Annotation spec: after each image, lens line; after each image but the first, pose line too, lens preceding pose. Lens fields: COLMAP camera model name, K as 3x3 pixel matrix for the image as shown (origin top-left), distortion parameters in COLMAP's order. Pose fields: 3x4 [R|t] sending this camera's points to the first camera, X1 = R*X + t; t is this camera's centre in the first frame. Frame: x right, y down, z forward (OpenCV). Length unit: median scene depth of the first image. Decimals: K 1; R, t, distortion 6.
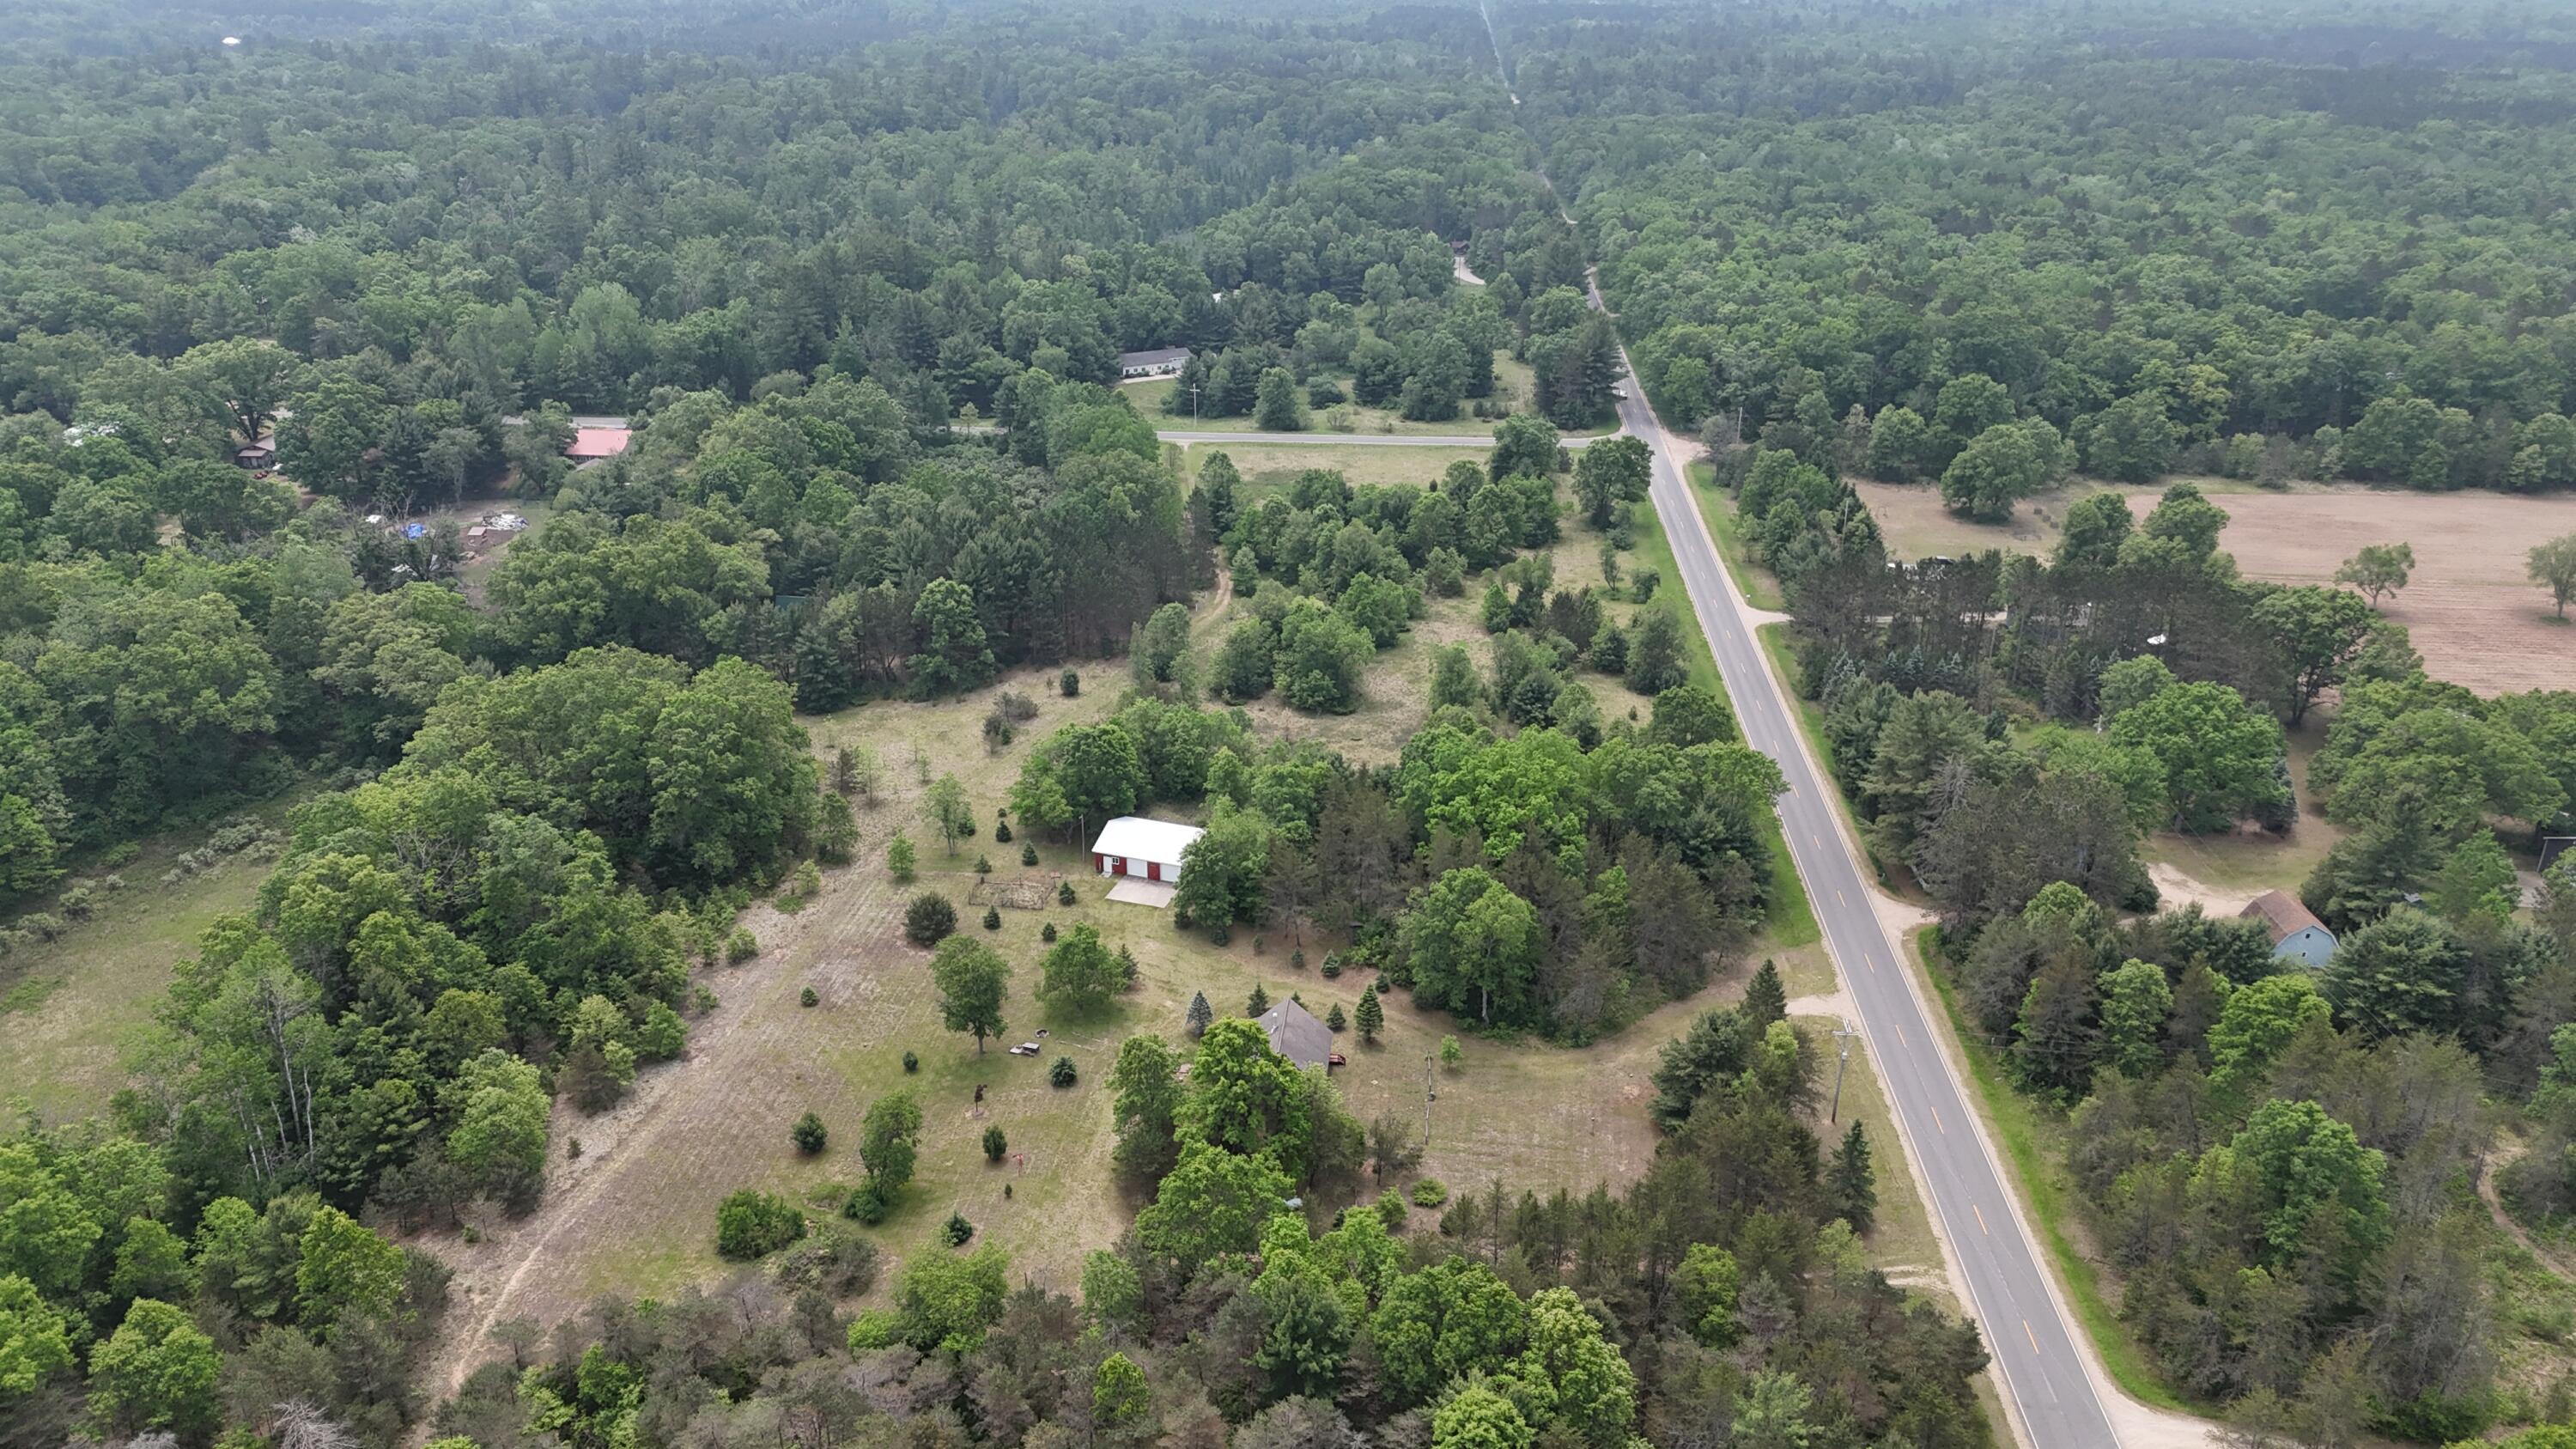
lens RADIAL K [[1898.5, 0, 1293.5], [0, 1898.5, 696.6], [0, 0, 1]] dist [0.109286, -0.174403]
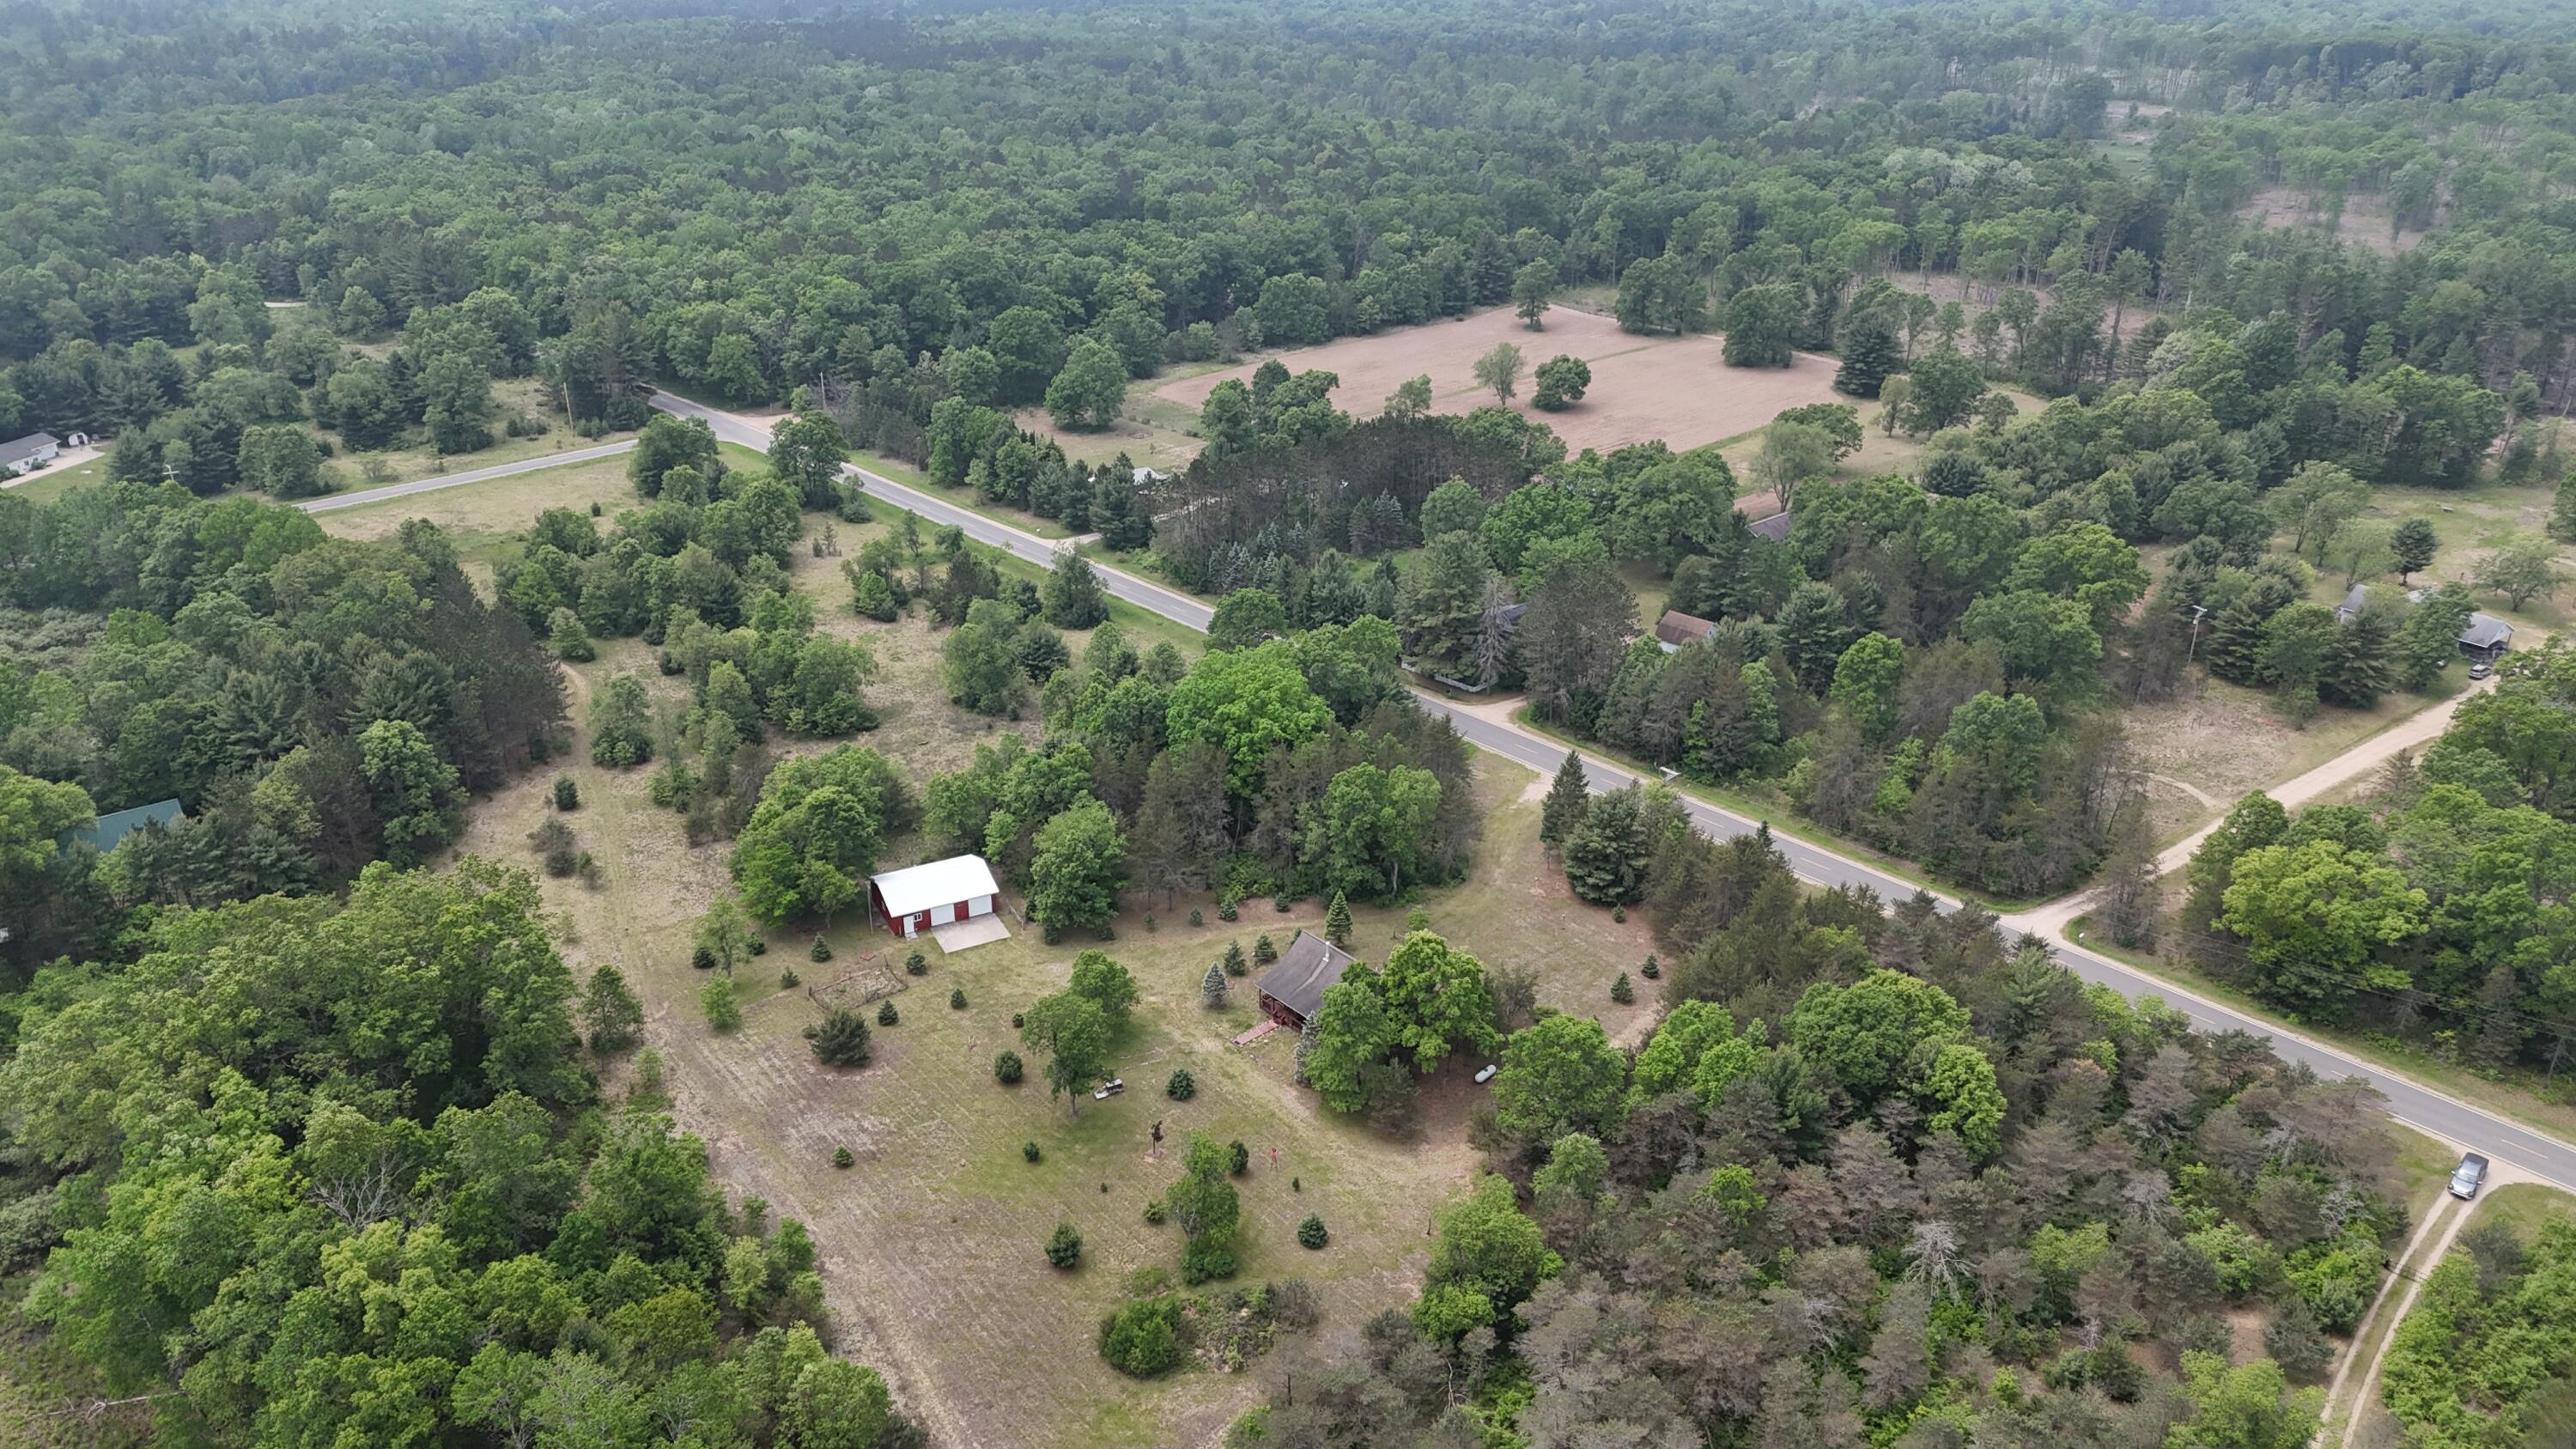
lens RADIAL K [[1882.9, 0, 1299.9], [0, 1882.9, 717.4], [0, 0, 1]] dist [0.099866, -0.158959]
pose [[0.681635, -0.297957, 0.668278, -0.405535], [0.277916, 0.950314, 0.140234, -0.061196], [-0.676858, 0.090137, 0.730574, 0.140954]]
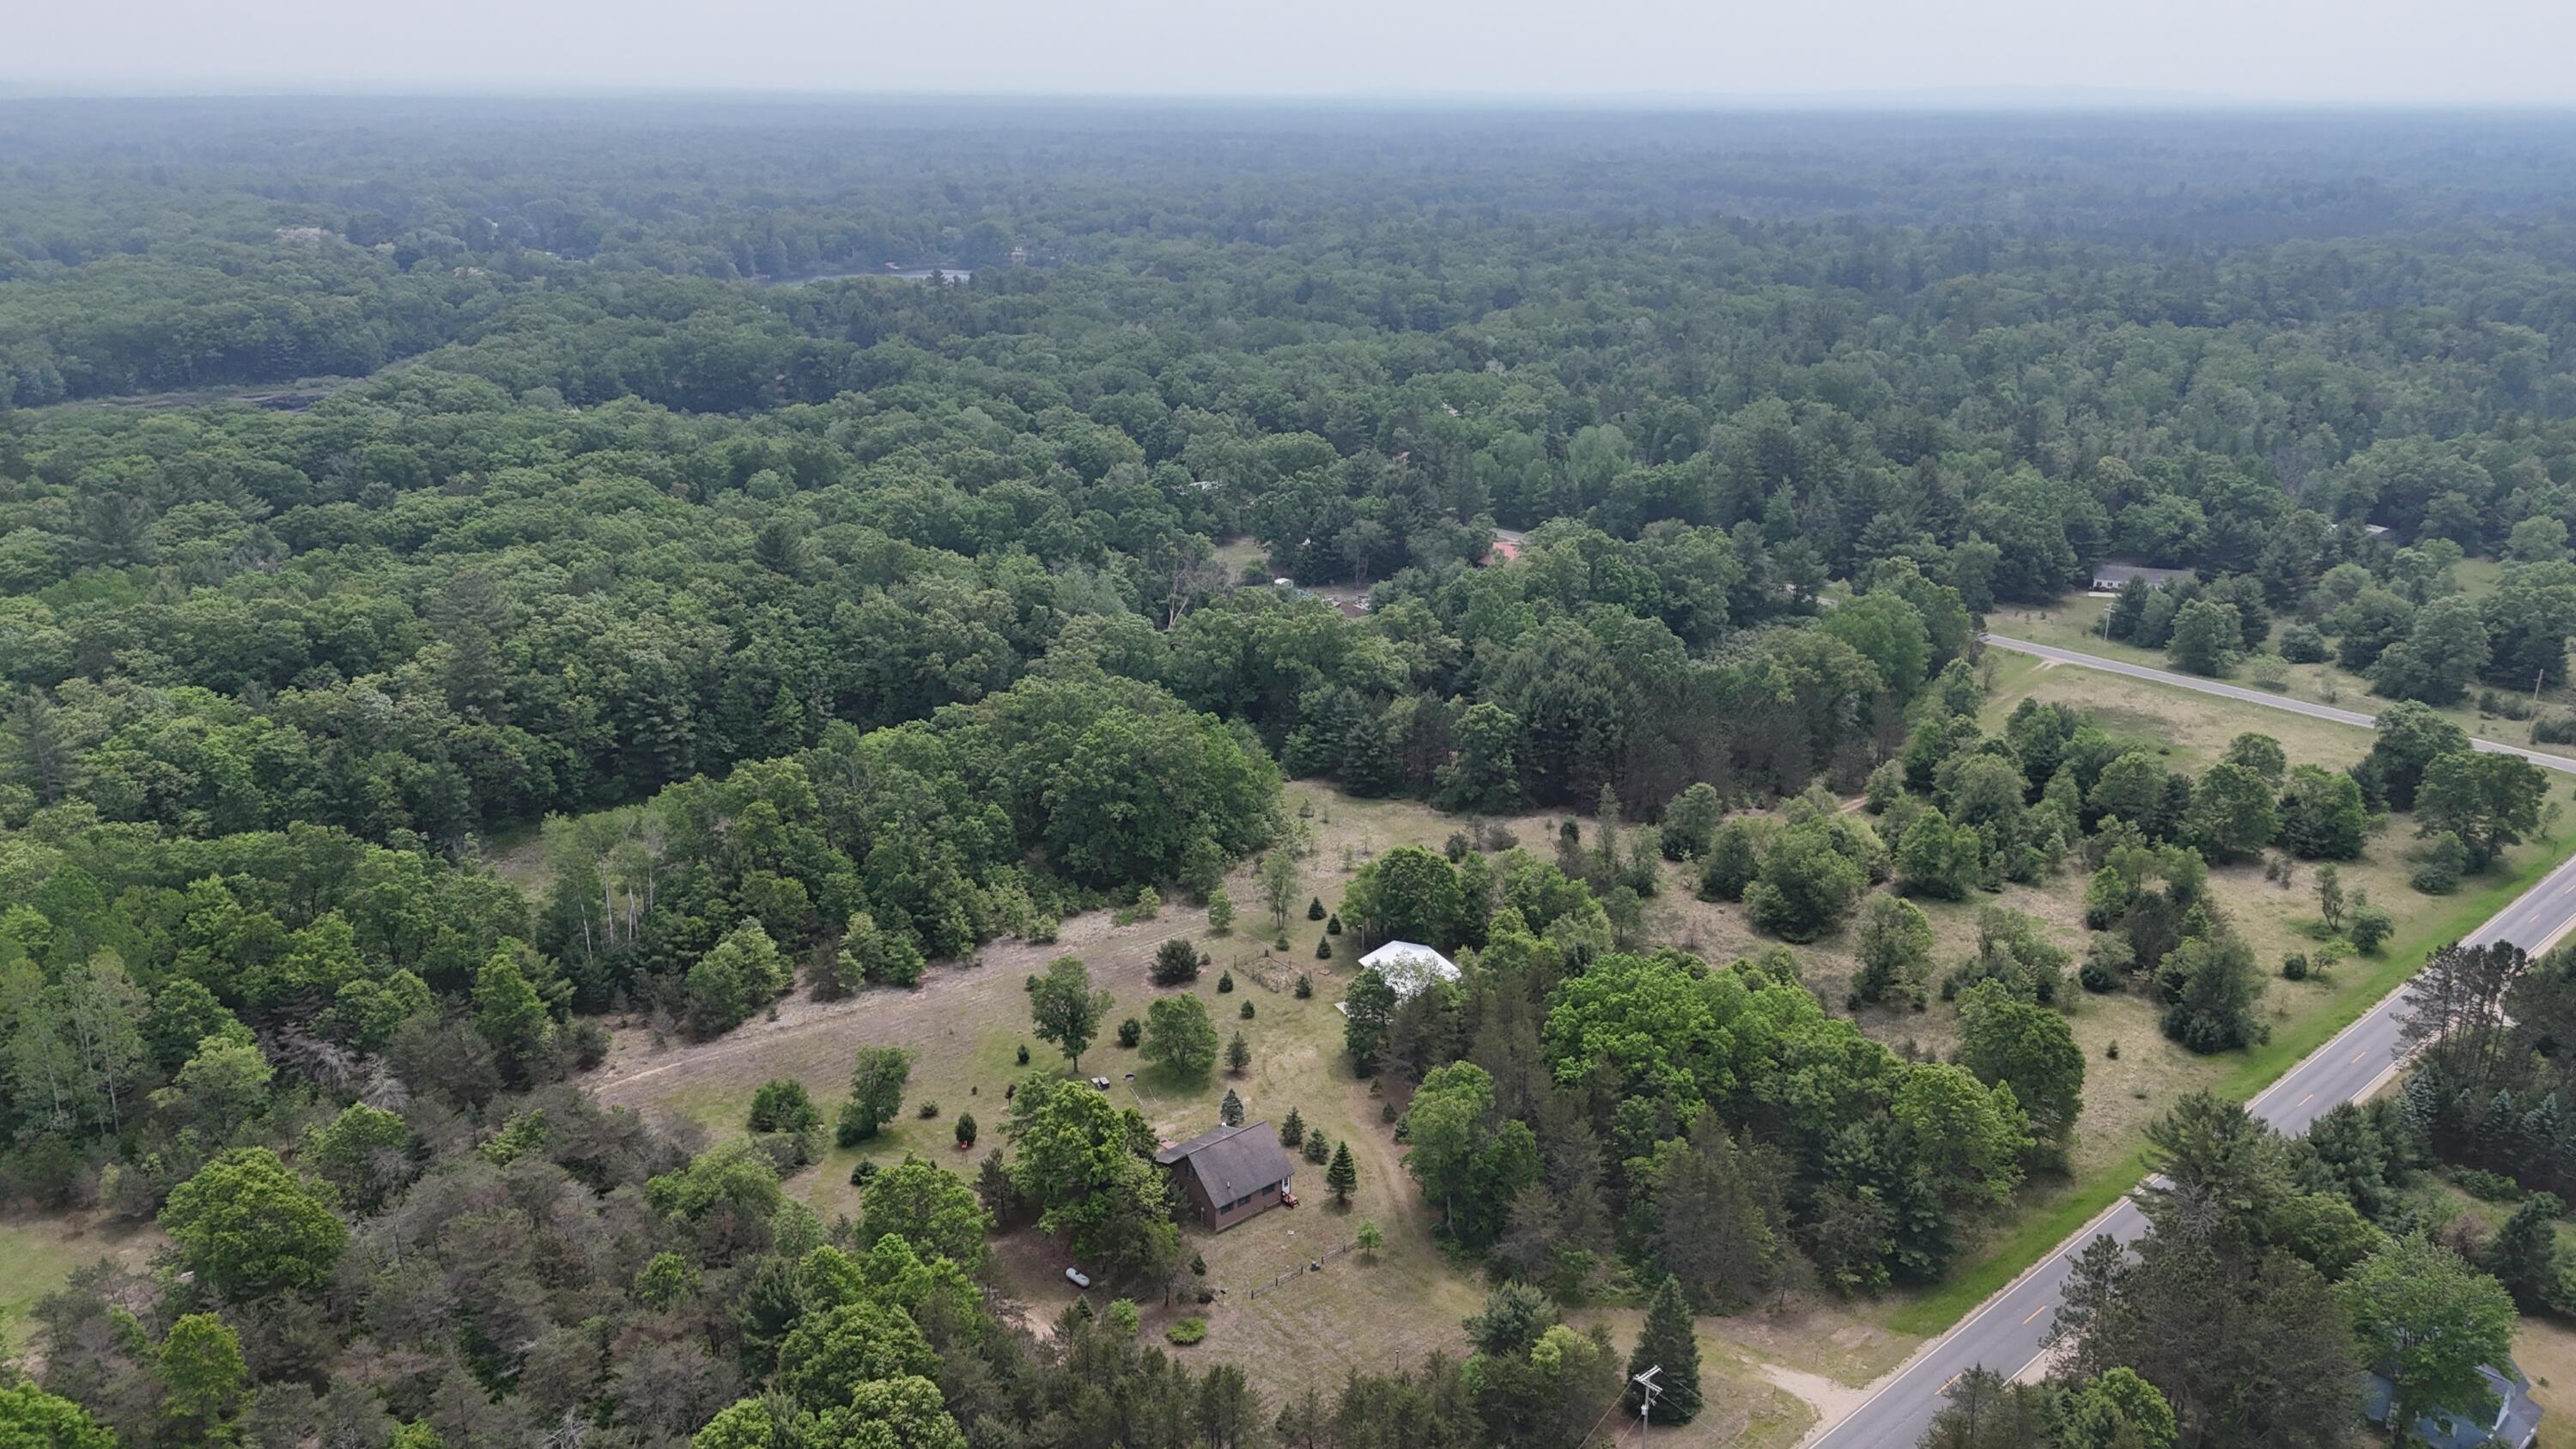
lens RADIAL K [[1894.1, 0, 1293.9], [0, 1894.1, 714.7], [0, 0, 1]] dist [0.074349, -0.077267]
pose [[0.691202, 0.209817, -0.691532, 0.401815], [-0.270456, 0.962488, 0.021700, -0.043372], [0.670144, 0.172030, 0.722020, 0.169877]]
